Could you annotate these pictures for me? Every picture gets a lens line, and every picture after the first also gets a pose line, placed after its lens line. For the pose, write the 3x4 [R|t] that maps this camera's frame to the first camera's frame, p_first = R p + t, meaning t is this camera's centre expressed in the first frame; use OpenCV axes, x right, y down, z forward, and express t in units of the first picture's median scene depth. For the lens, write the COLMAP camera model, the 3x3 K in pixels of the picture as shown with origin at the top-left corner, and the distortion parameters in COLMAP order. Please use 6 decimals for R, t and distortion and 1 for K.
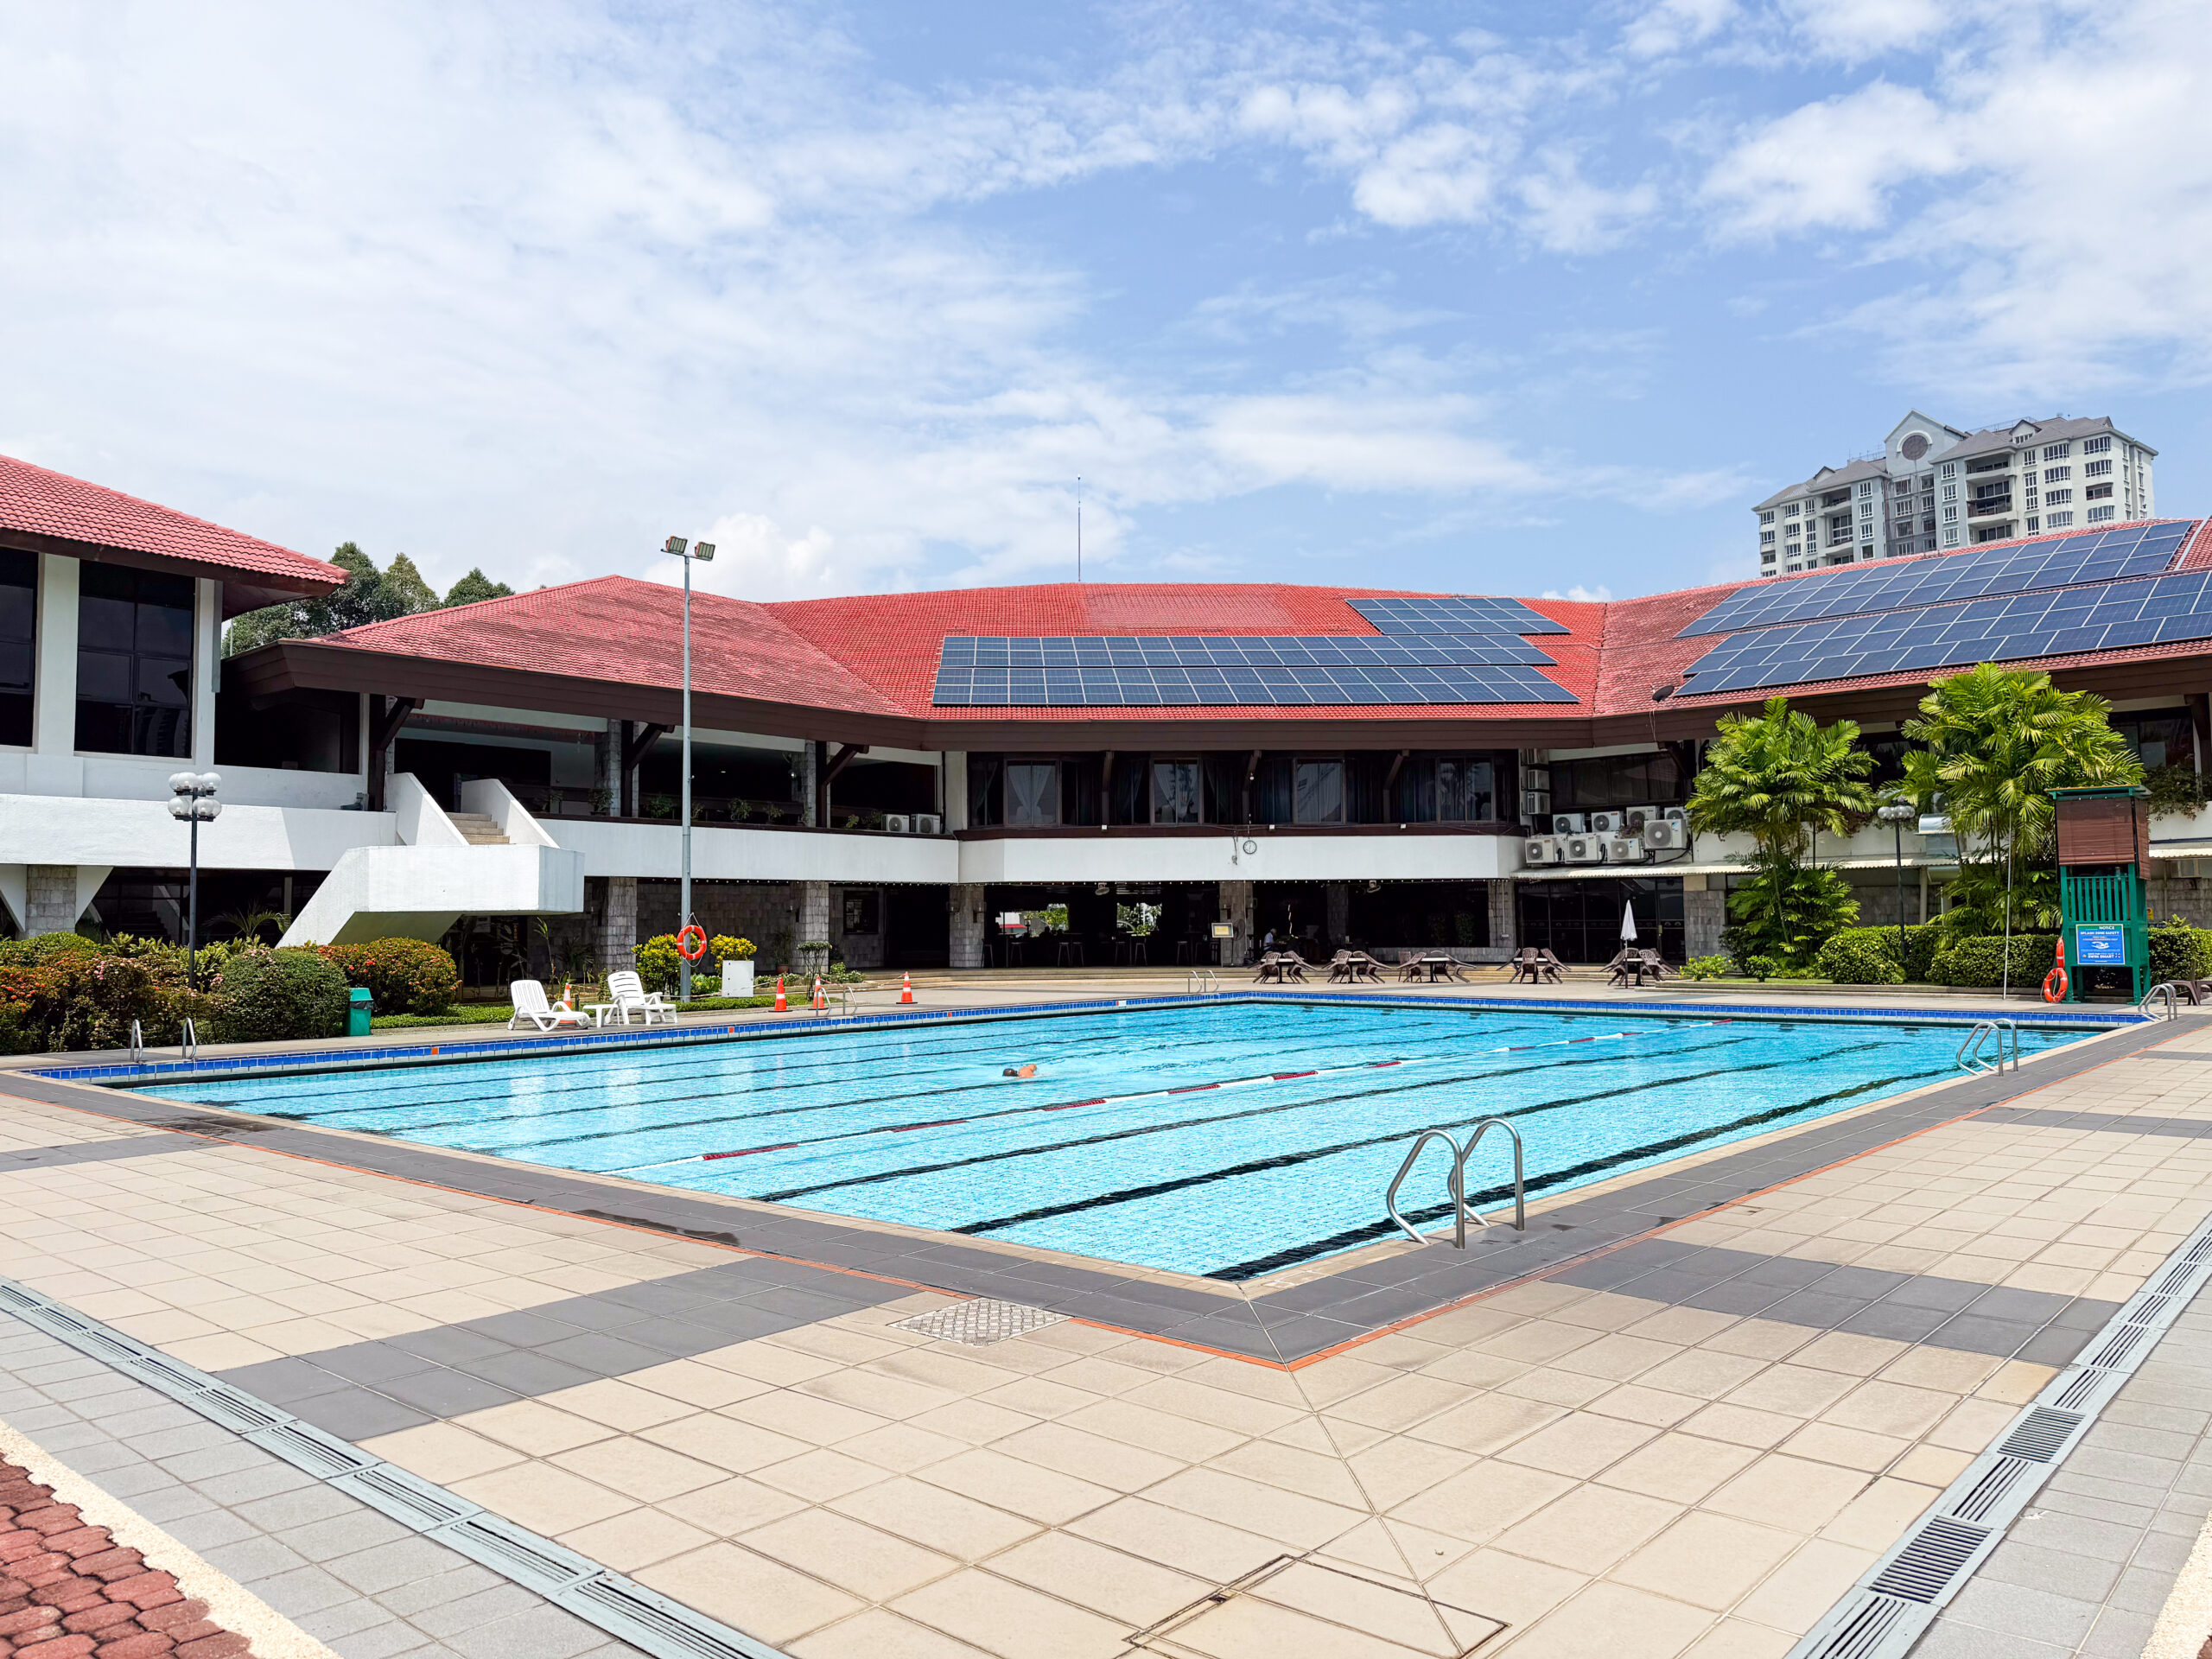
lens RADIAL K [[1558.0, 0, 1106.0], [0, 1558.0, 829.5], [0, 0, 1]] dist [0.006343, 0.002948]
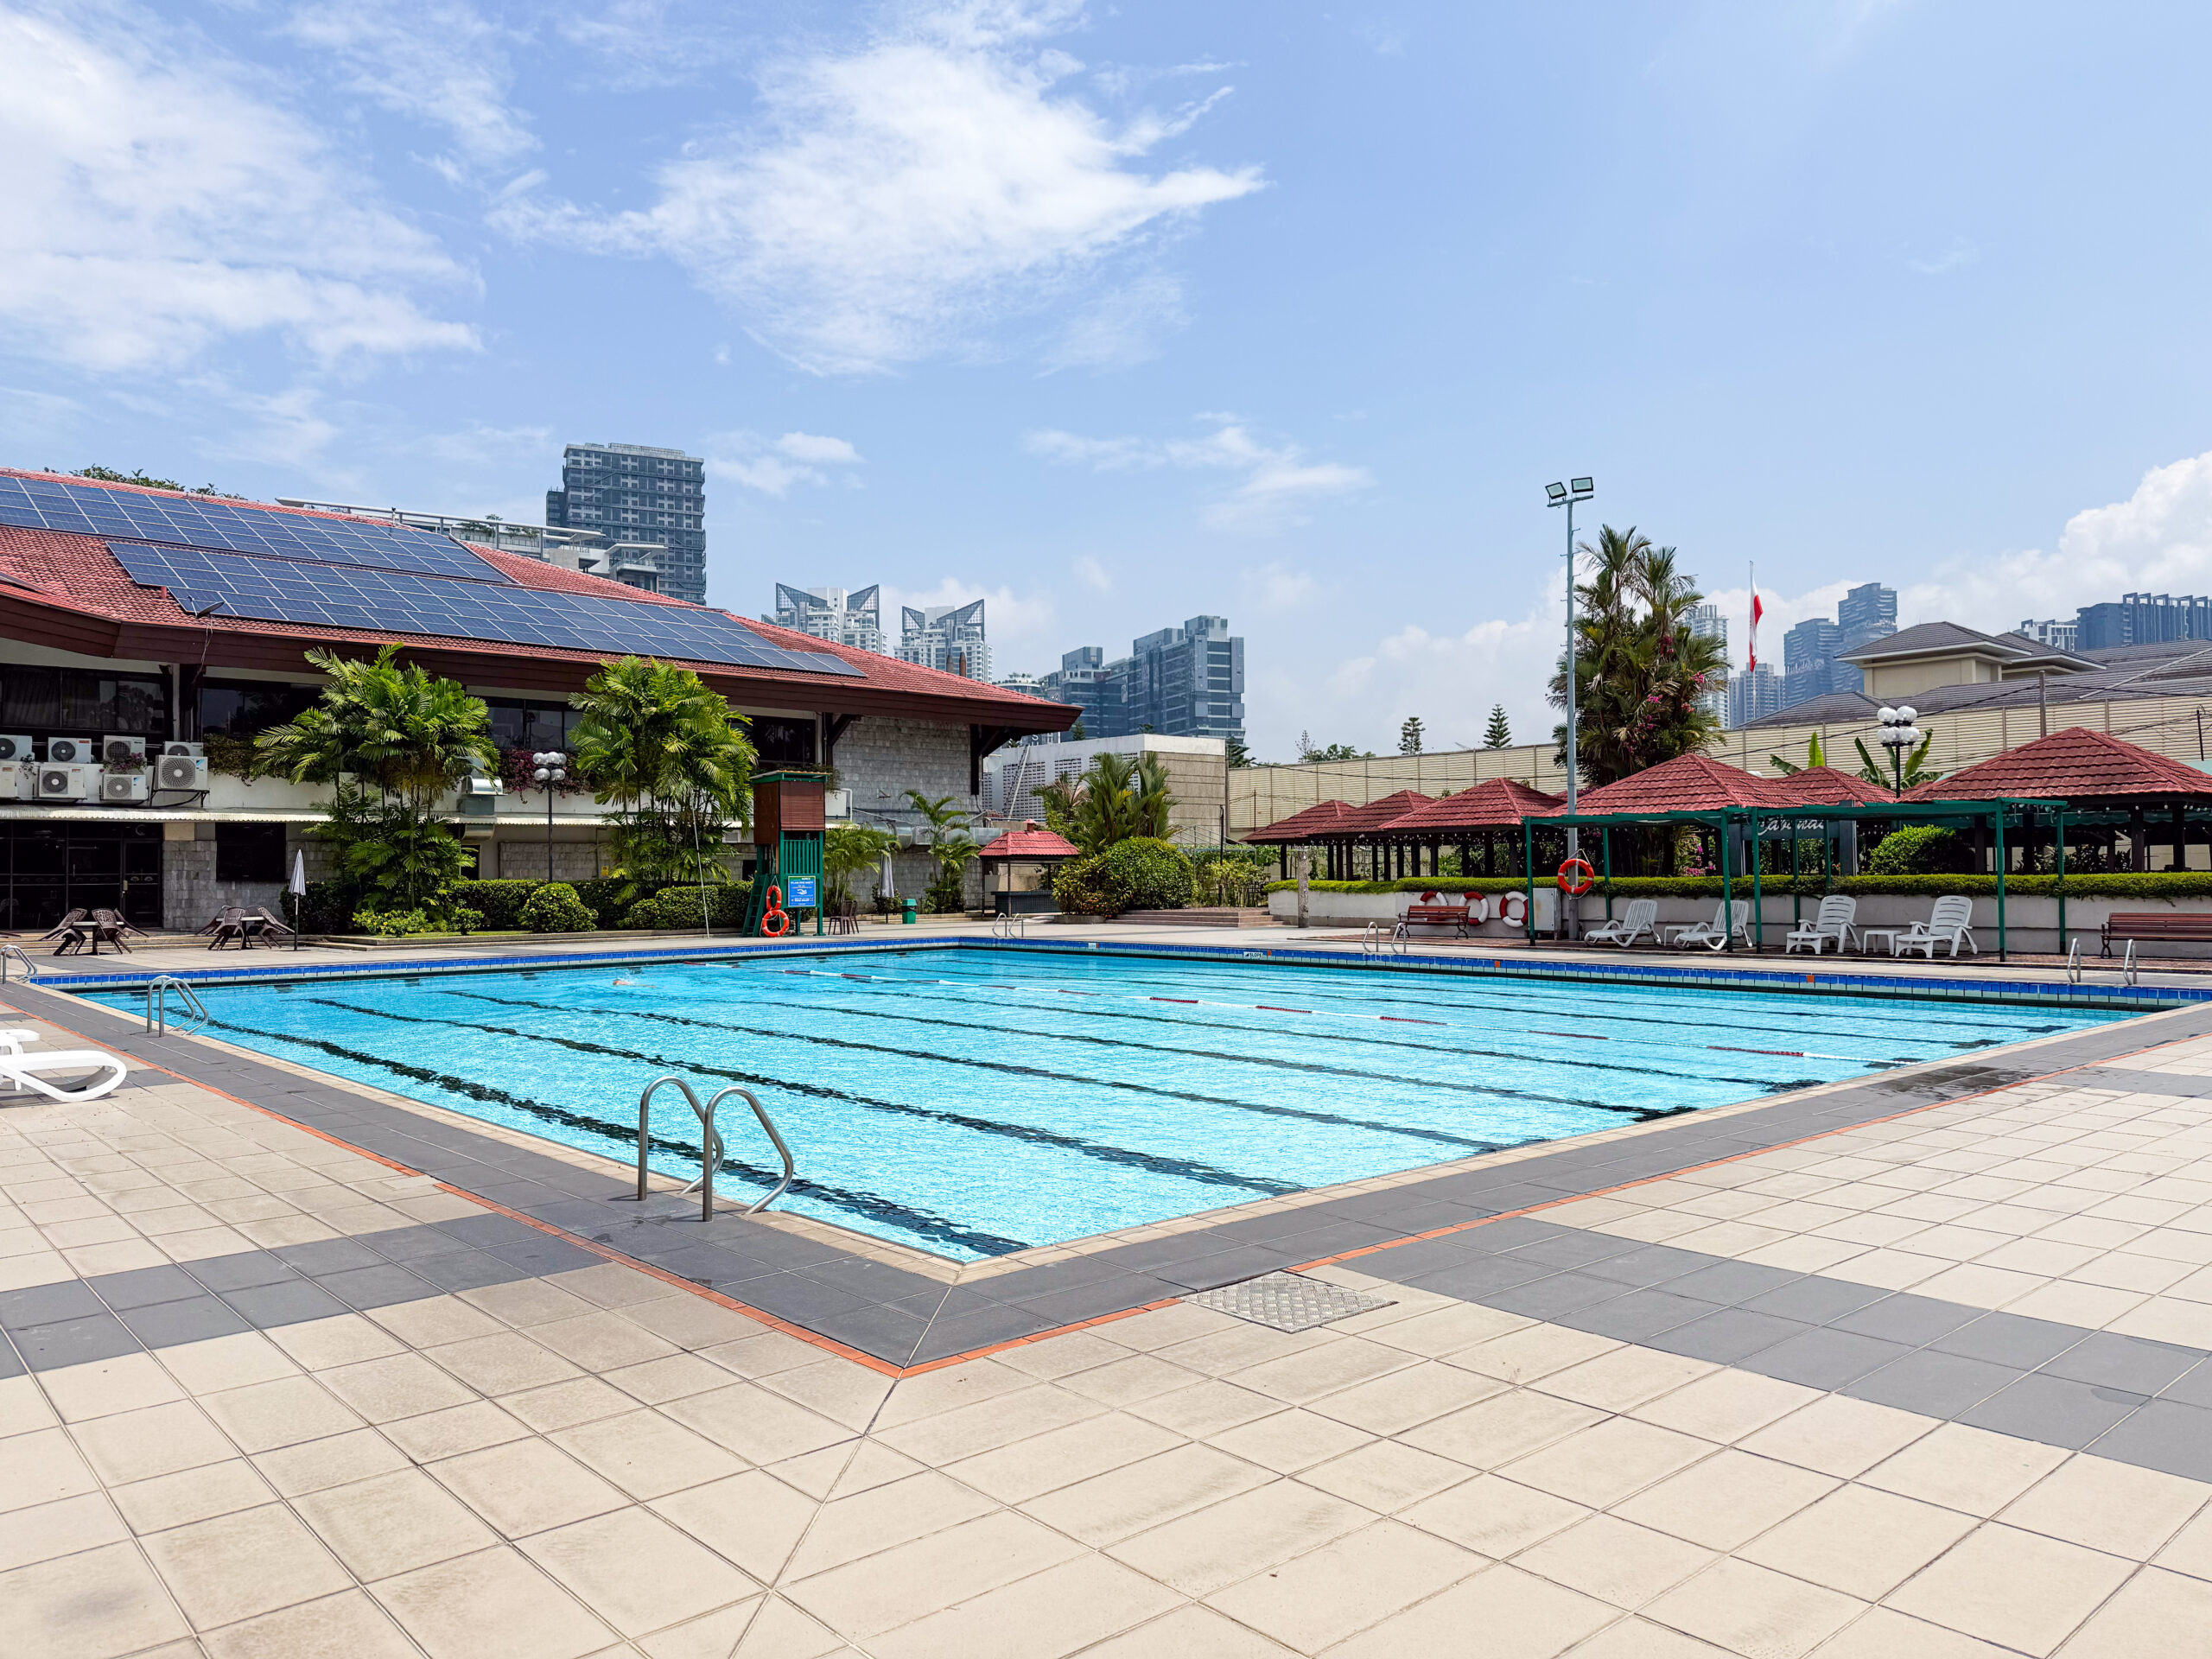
lens RADIAL K [[1558.0, 0, 1106.0], [0, 1558.0, 829.5], [0, 0, 1]] dist [0.006343, 0.002948]
pose [[0.109408, 0.037189, 0.993301, -0.464686], [-0.056616, 0.997911, -0.031126, 0.033989], [-0.992383, -0.052832, 0.111285, 0.431011]]
